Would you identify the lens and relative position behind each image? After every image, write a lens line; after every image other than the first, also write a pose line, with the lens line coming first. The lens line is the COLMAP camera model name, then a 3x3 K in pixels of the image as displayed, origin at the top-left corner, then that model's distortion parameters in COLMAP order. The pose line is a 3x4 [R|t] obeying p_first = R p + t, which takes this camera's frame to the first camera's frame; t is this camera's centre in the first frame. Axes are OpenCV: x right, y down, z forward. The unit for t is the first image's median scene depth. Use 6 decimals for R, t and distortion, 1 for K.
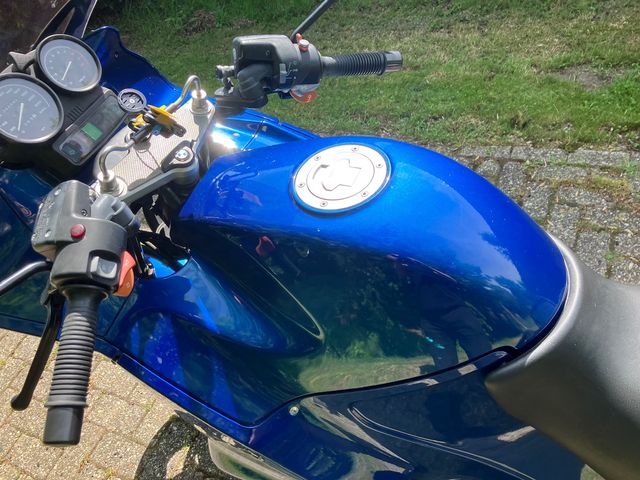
lens RADIAL K [[530.6, 0, 322.5], [0, 530.6, 242.7], [0, 0, 1]] dist [0.025075, -0.033714]
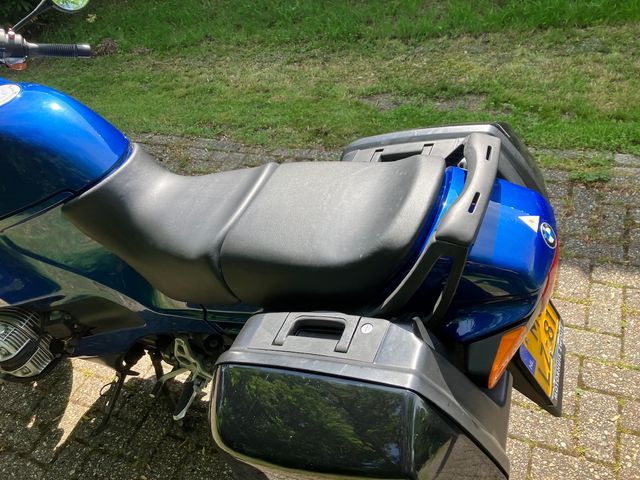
lens RADIAL K [[530.6, 0, 322.1], [0, 530.6, 237.5], [0, 0, 1]] dist [0.025075, -0.033714]
pose [[0.996863, 0.032797, 0.072029, 0.249072], [-0.026610, 0.996005, -0.085243, 0.113533], [-0.074537, 0.083059, 0.993753, -0.204923]]
